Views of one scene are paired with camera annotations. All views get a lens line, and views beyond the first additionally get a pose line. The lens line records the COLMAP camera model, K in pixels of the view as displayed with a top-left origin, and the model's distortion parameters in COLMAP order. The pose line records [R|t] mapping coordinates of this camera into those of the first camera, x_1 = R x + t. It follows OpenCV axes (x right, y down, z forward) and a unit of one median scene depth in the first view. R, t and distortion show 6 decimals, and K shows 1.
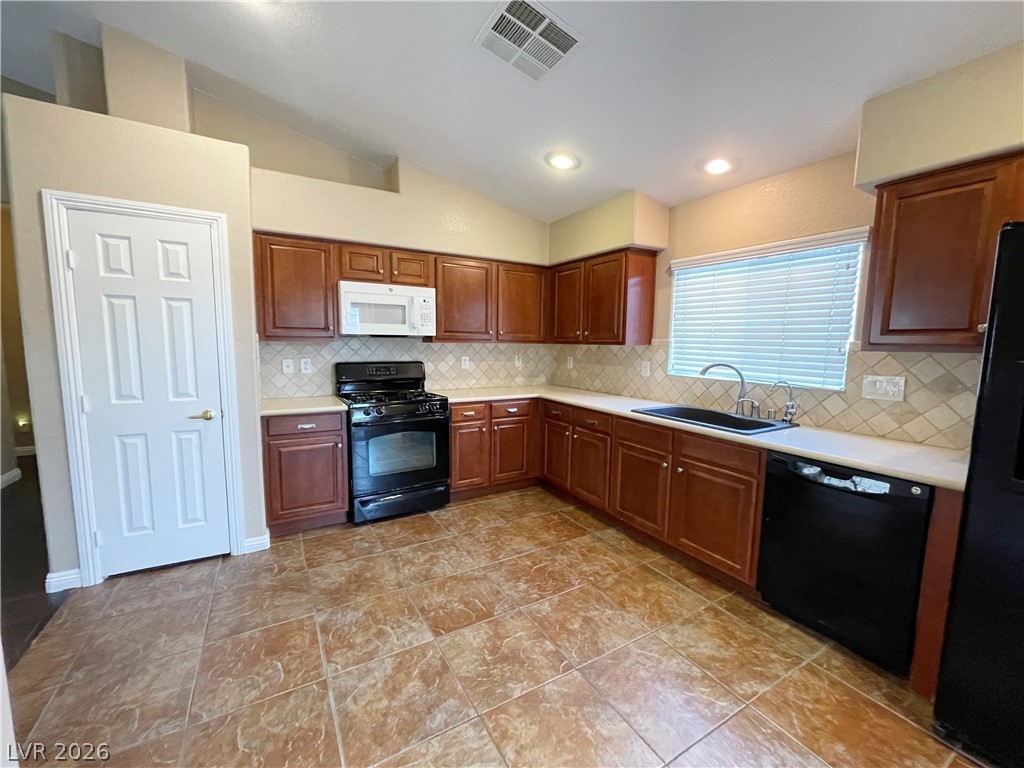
lens RADIAL K [[416.9, 0, 496.8], [0, 416.9, 386.0], [0, 0, 1]] dist [0.002691, 0.000231]
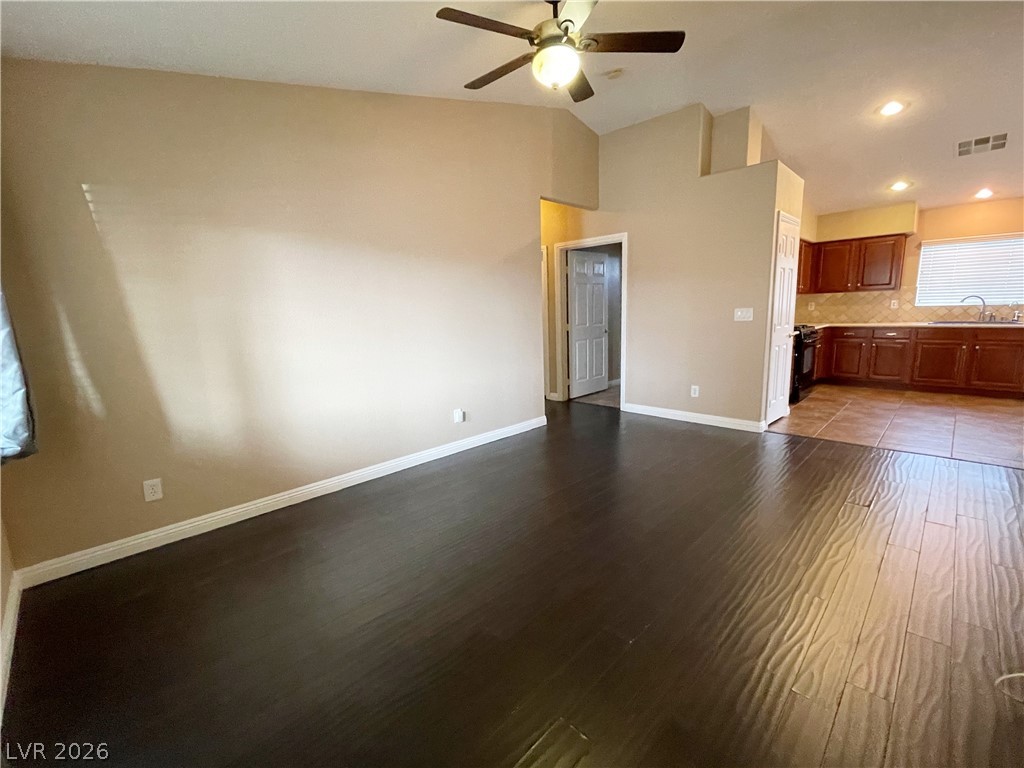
lens RADIAL K [[442.1, 0, 512.0], [0, 442.1, 384.0], [0, 0, 1]] dist [0.010510, -0.000652]
pose [[0.961061, -0.096523, 0.258931, -2.199230], [0.079057, 0.993887, 0.077065, 0.024500], [-0.264787, -0.053594, 0.962816, -0.479292]]
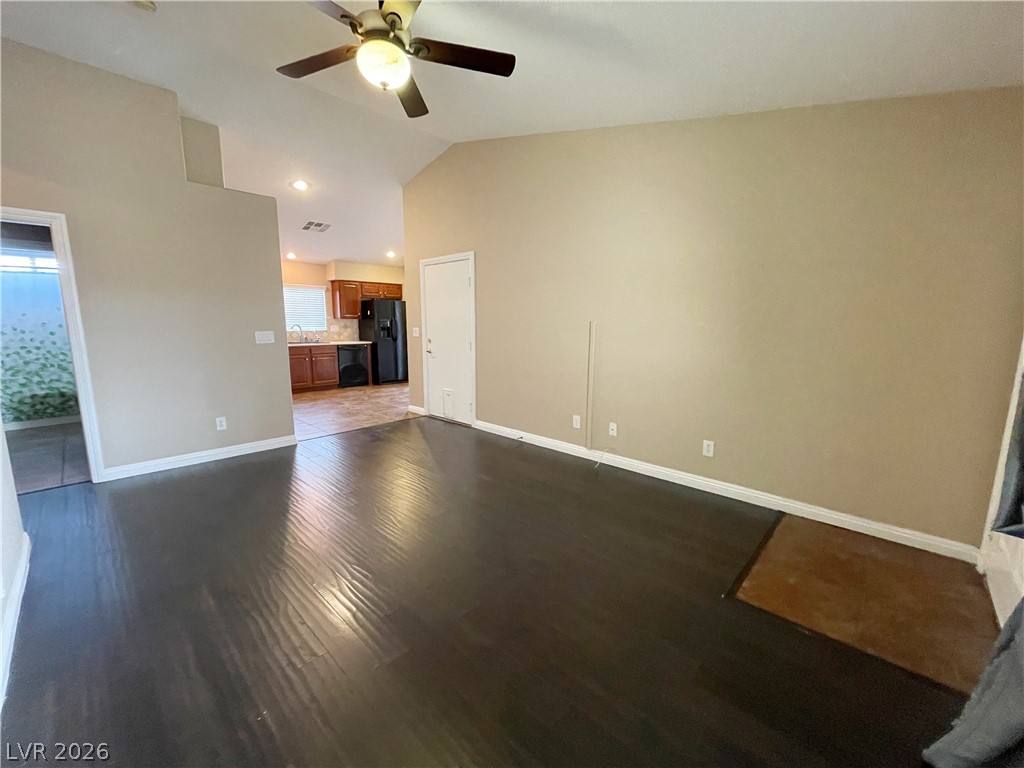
lens RADIAL K [[413.5, 0, 506.4], [0, 413.5, 383.9], [0, 0, 1]] dist [-0.001583, -0.000540]
pose [[-0.288143, -0.164338, 0.943380, -2.699686], [0.092708, 0.975748, 0.198293, -0.088170], [-0.953089, 0.144595, -0.265920, 0.461092]]
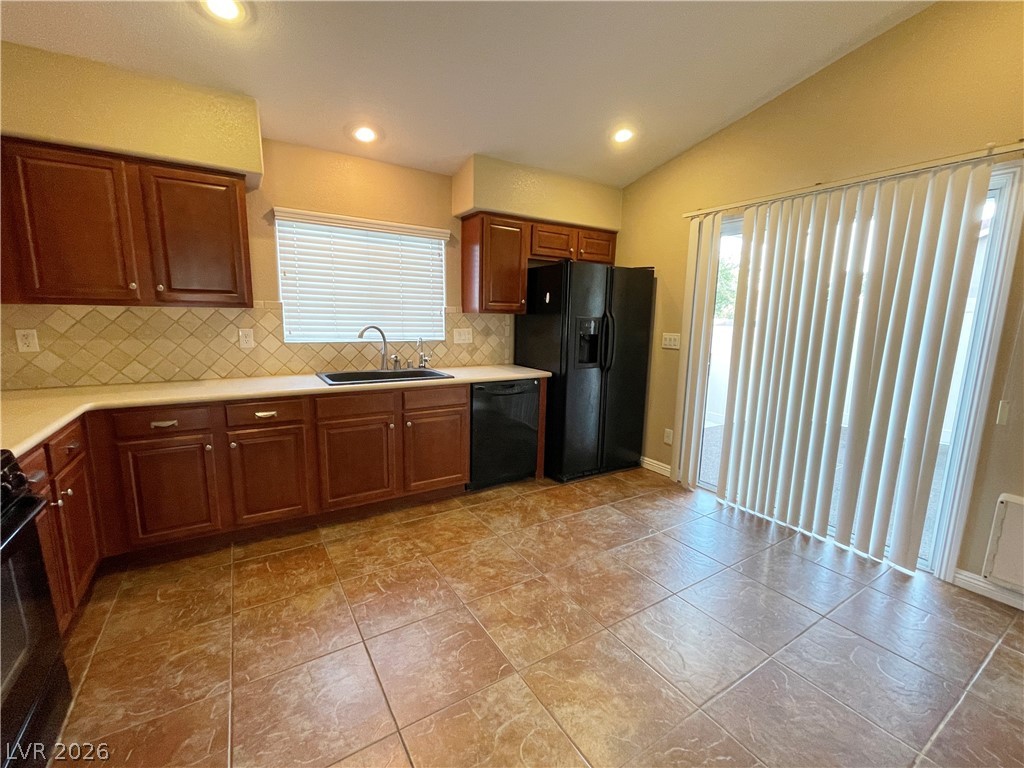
lens RADIAL K [[442.1, 0, 512.0], [0, 442.1, 384.0], [0, 0, 1]] dist [0.010510, -0.000652]
pose [[-0.048145, -0.171709, 0.983971, -0.668135], [0.088927, 0.980464, 0.175448, -0.079246], [-0.994874, 0.095949, -0.031935, 0.717176]]
